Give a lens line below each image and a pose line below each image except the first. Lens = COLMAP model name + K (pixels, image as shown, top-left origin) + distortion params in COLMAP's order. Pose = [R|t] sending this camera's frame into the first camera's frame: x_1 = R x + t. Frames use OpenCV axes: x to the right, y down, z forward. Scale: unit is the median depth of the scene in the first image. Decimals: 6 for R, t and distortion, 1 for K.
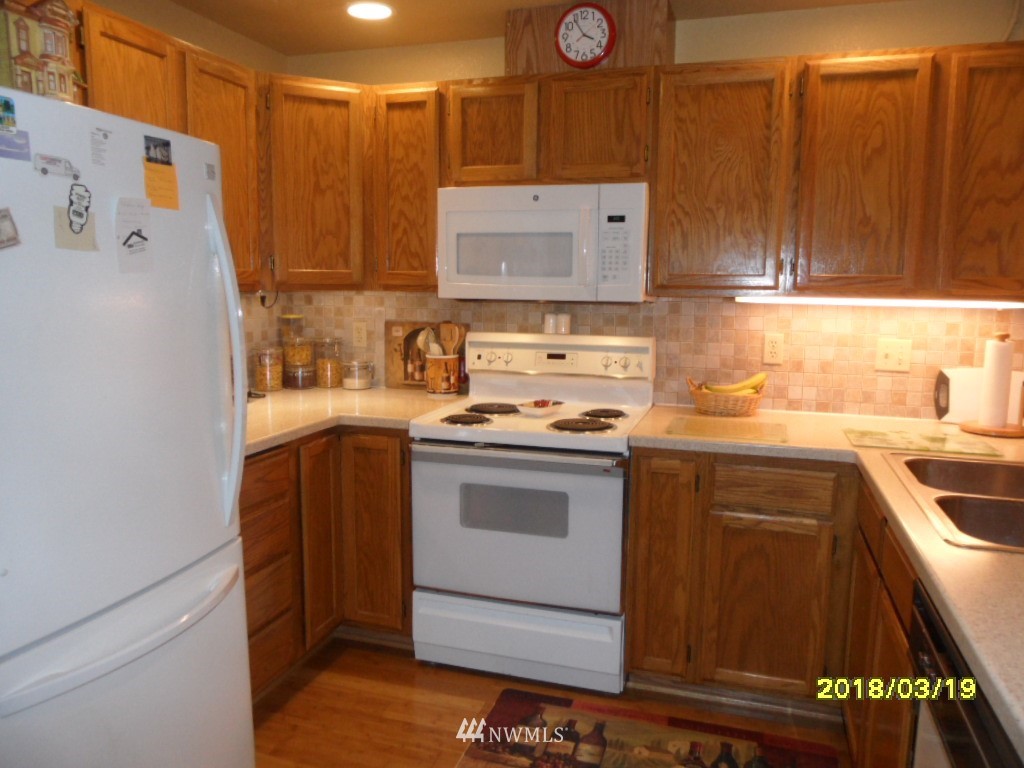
lens RADIAL K [[761.0, 0, 514.4], [0, 761.0, 383.0], [0, 0, 1]] dist [-0.021441, 0.016300]
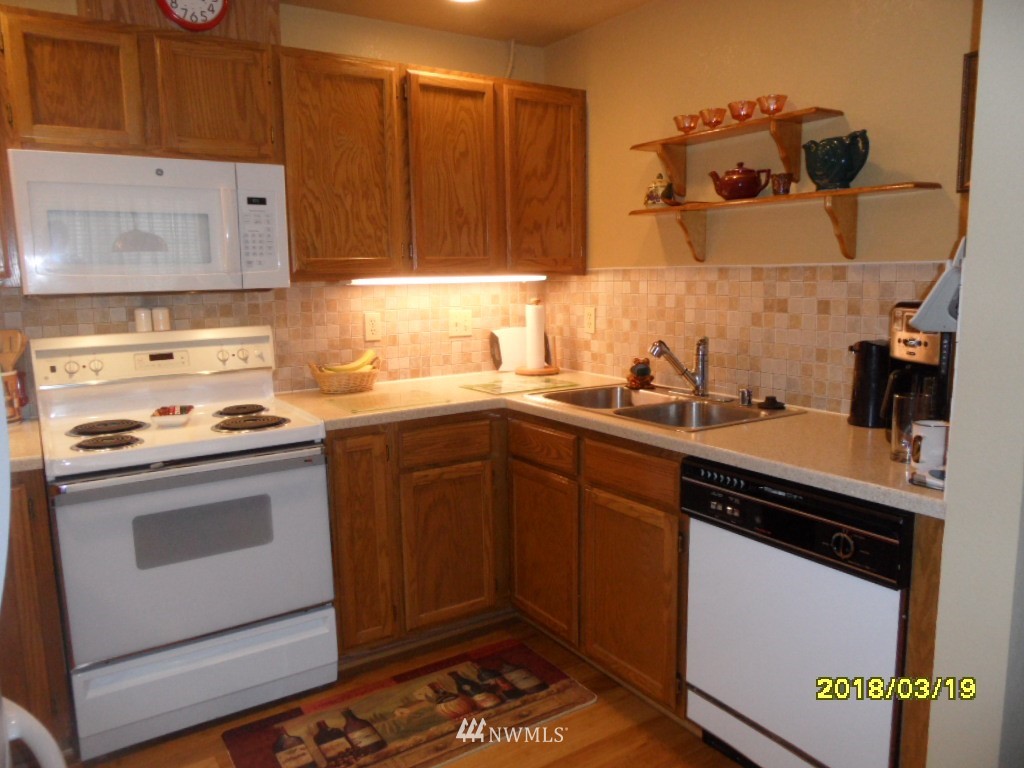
lens RADIAL K [[761.0, 0, 517.8], [0, 761.0, 384.7], [0, 0, 1]] dist [-0.021441, 0.016300]
pose [[0.629751, -0.136566, 0.764698, -0.415256], [0.128095, 0.989205, 0.071171, -0.014983], [-0.766162, 0.053134, 0.640447, 0.156665]]
